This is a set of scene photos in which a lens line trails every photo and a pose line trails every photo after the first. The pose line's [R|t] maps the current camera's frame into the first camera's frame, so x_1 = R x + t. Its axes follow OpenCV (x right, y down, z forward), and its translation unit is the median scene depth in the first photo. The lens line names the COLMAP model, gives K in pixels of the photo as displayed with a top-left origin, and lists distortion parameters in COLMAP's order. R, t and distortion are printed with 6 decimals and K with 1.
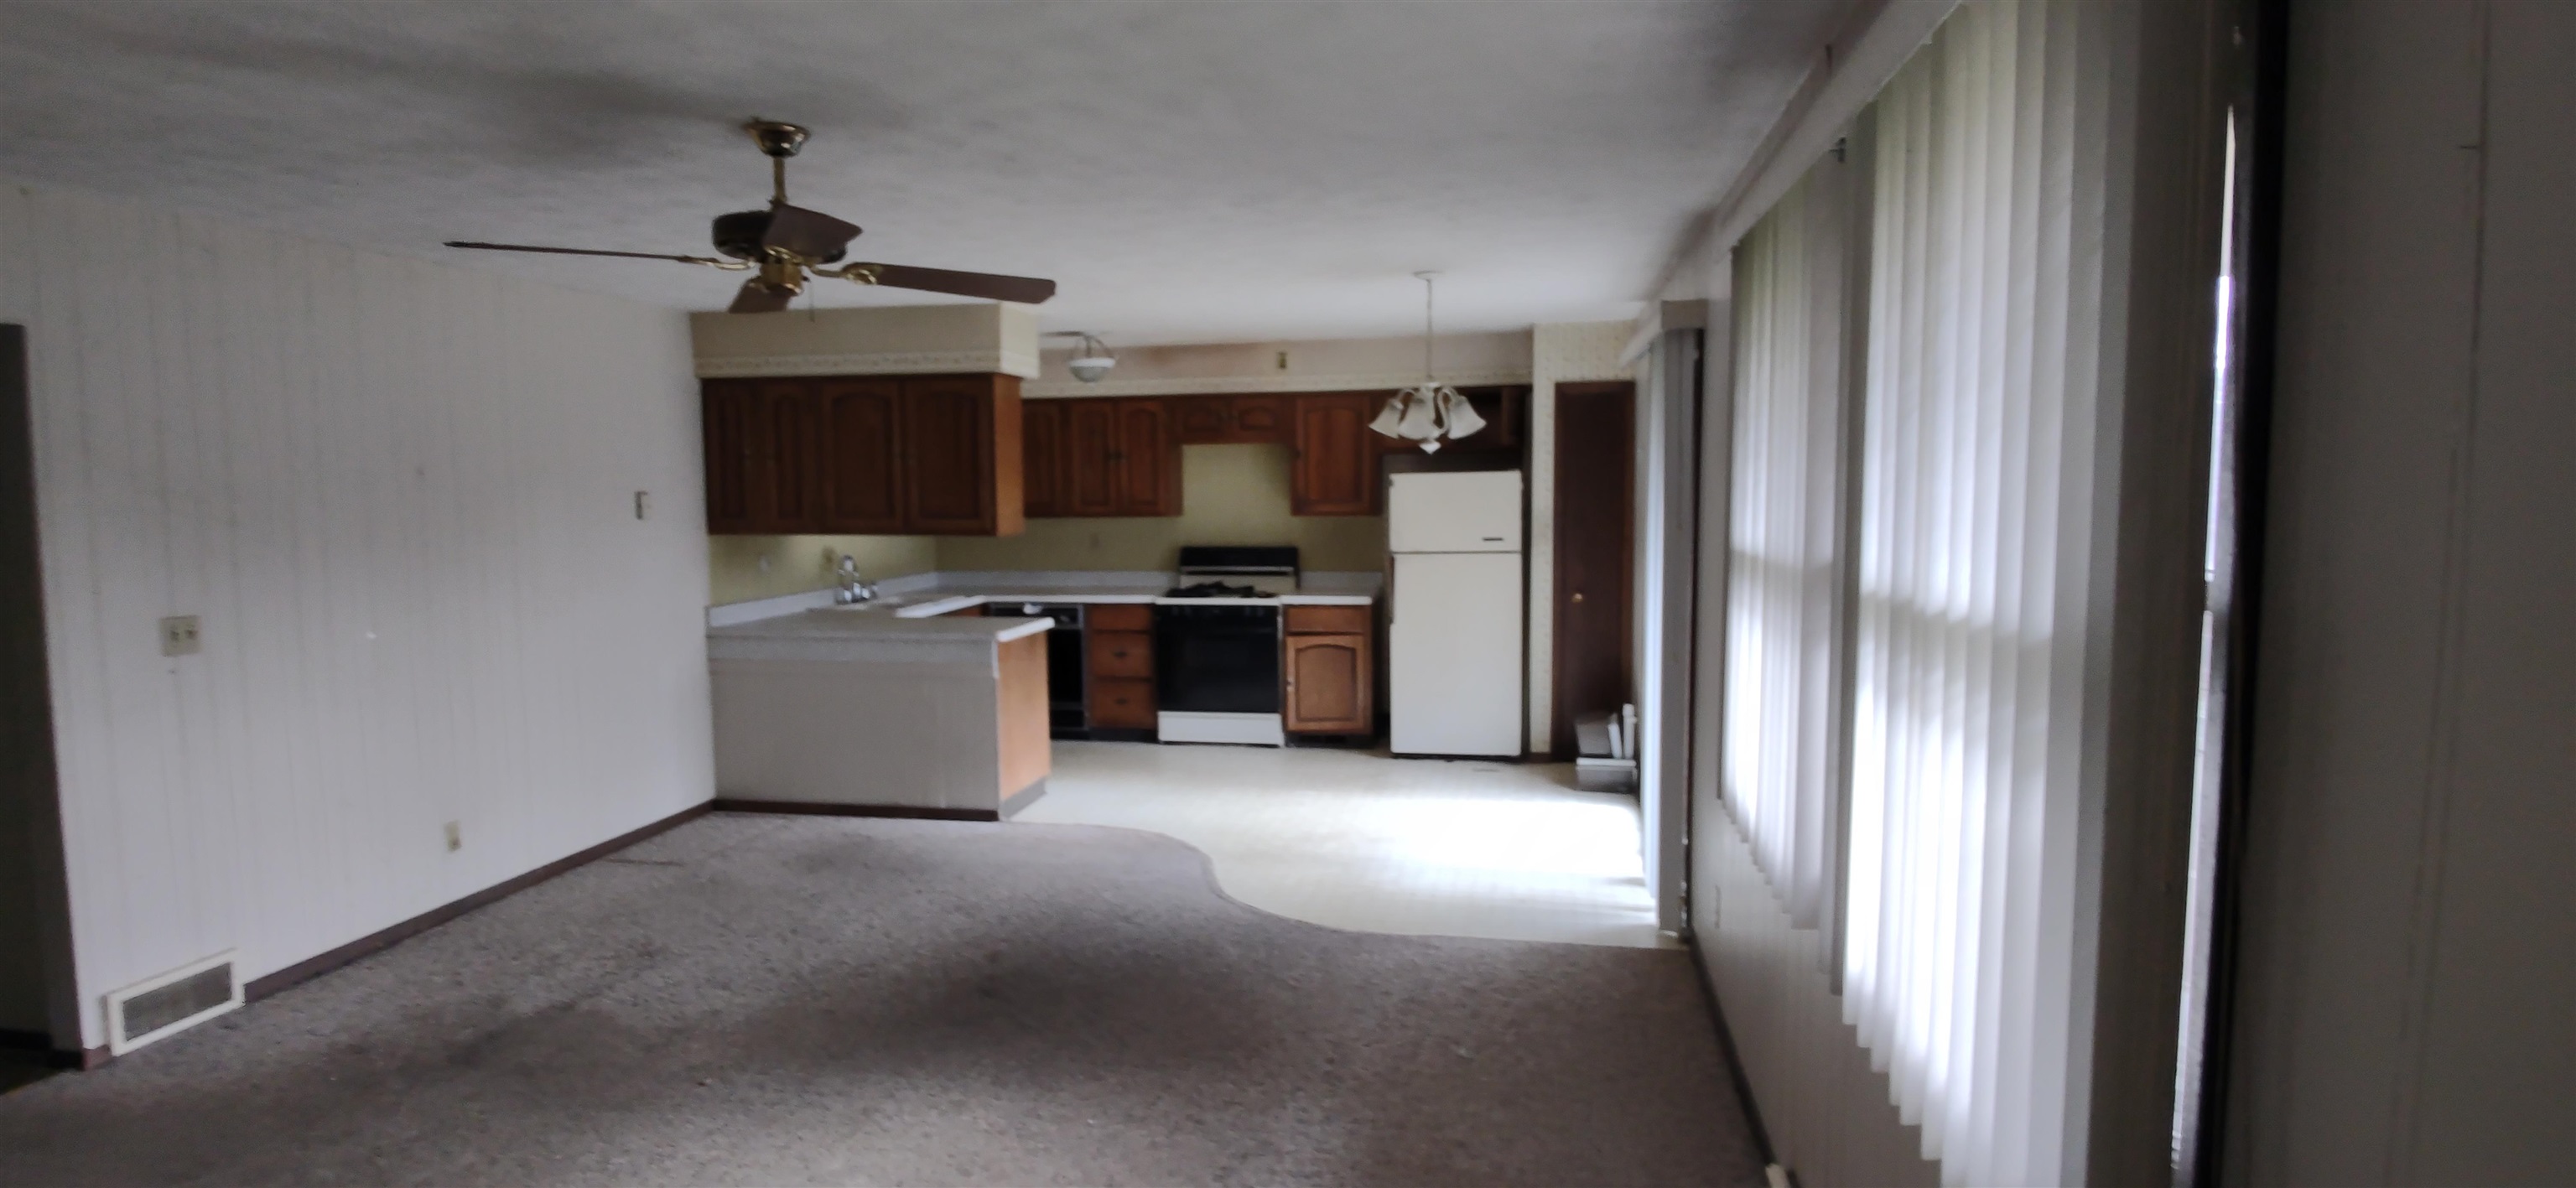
lens RADIAL K [[1247.4, 0, 1269.0], [0, 1247.4, 588.5], [0, 0, 1]] dist [0.000474, -0.000158]
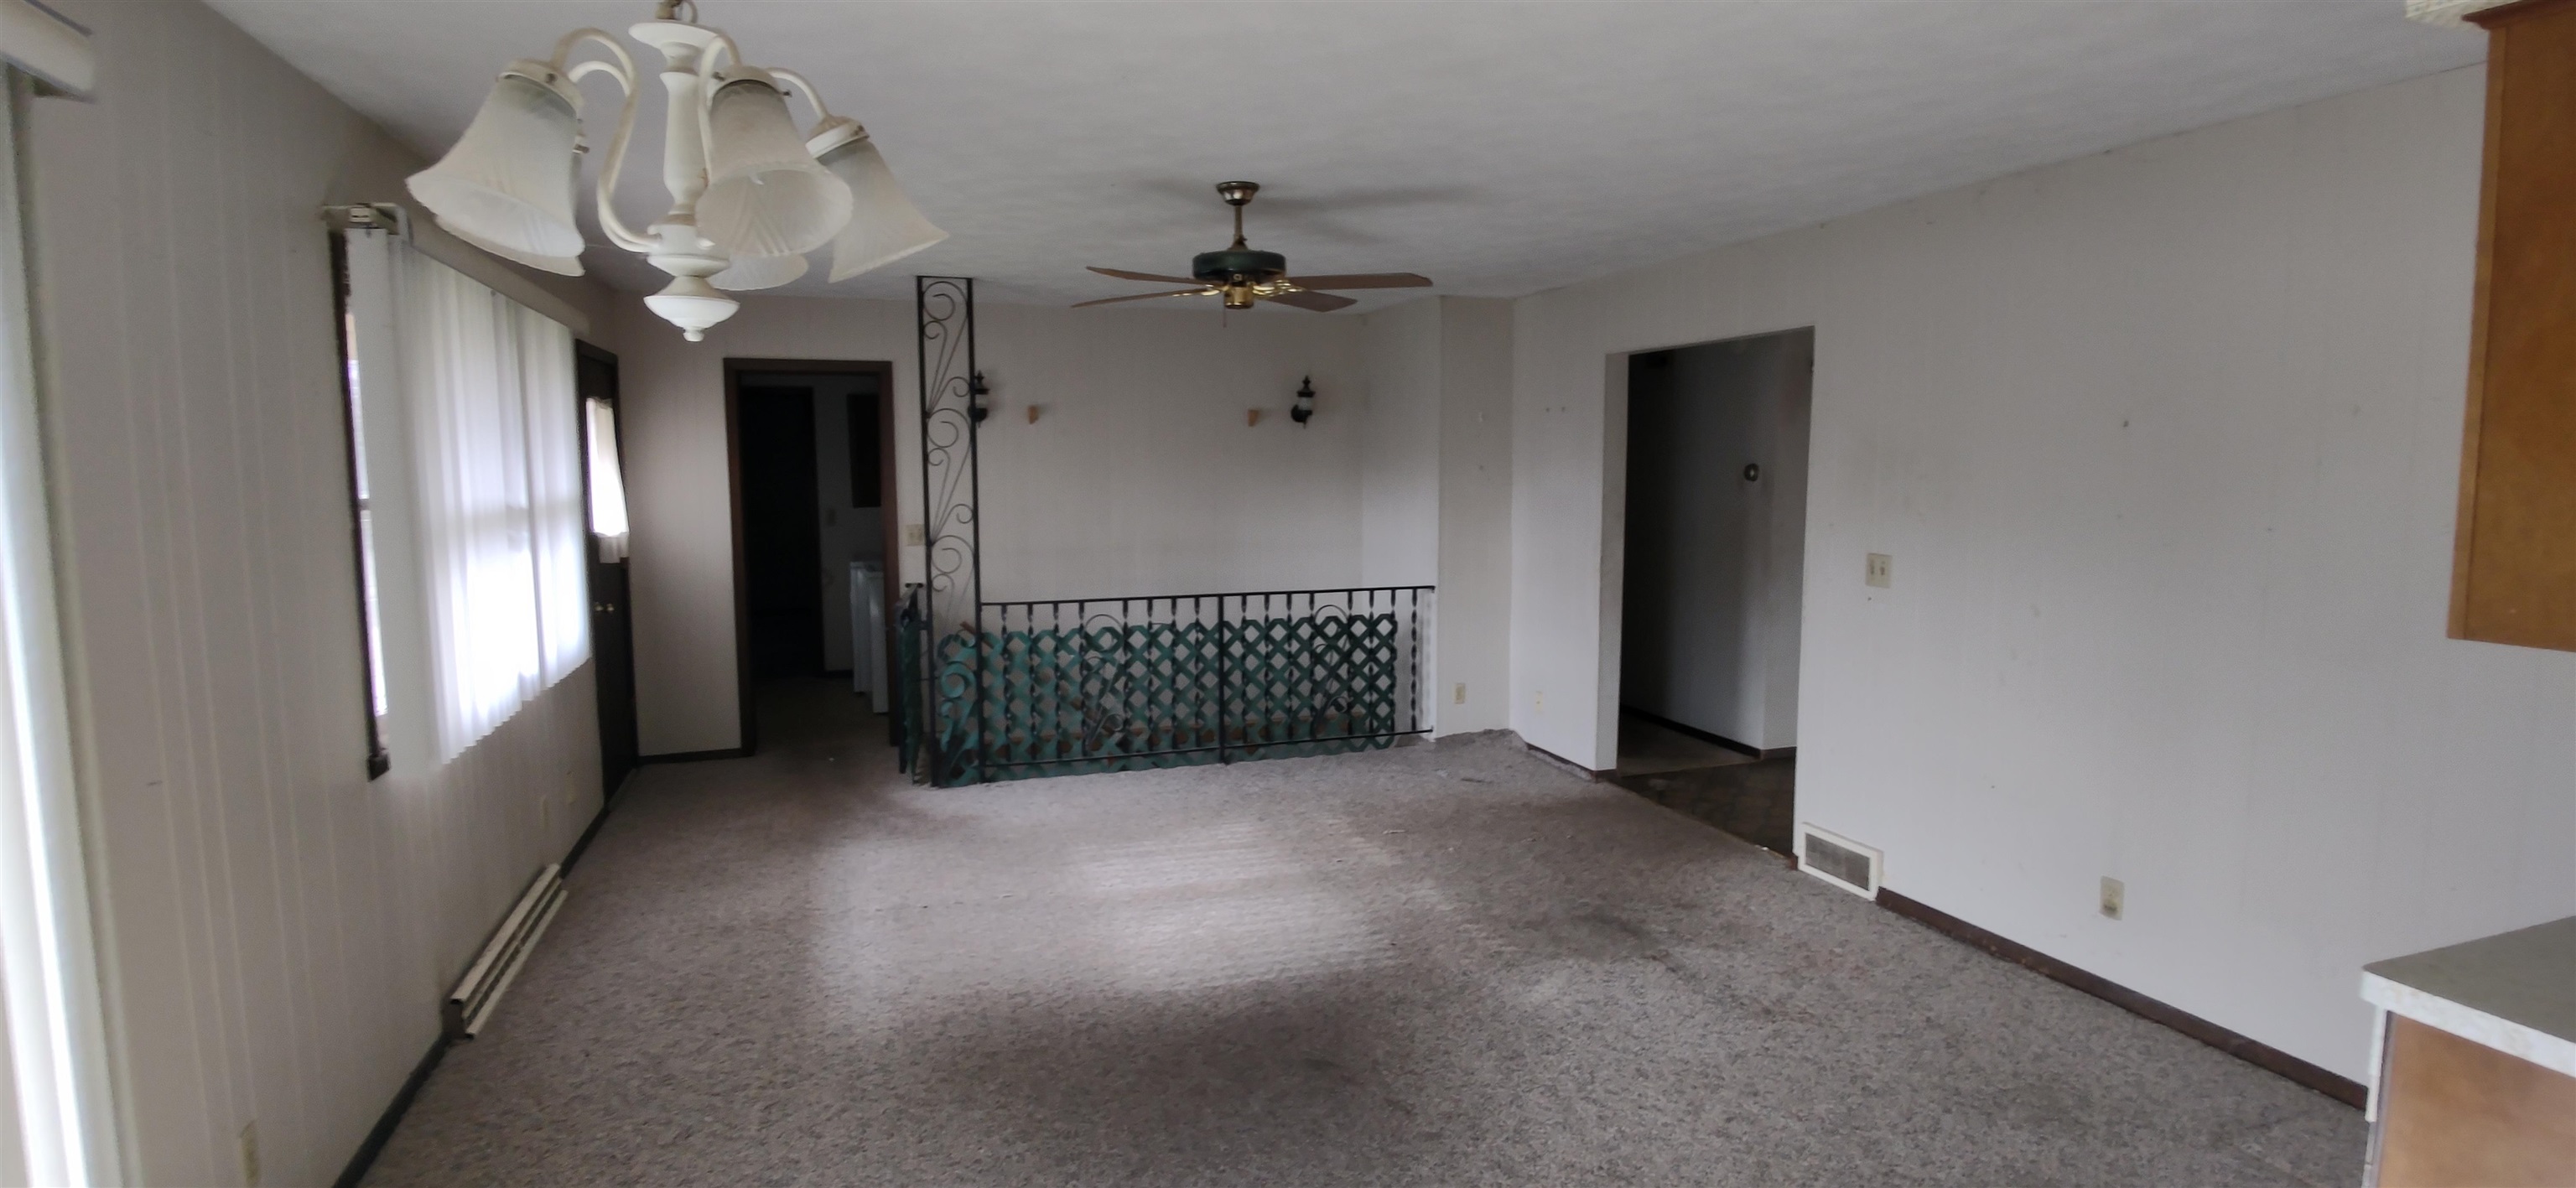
lens RADIAL K [[1247.4, 0, 1269.0], [0, 1247.4, 588.5], [0, 0, 1]] dist [0.000474, -0.000158]
pose [[-0.863233, 0.071204, -0.499759, 0.104132], [-0.026317, 0.982308, 0.185415, -0.074207], [0.504120, 0.173208, -0.846086, 0.858077]]
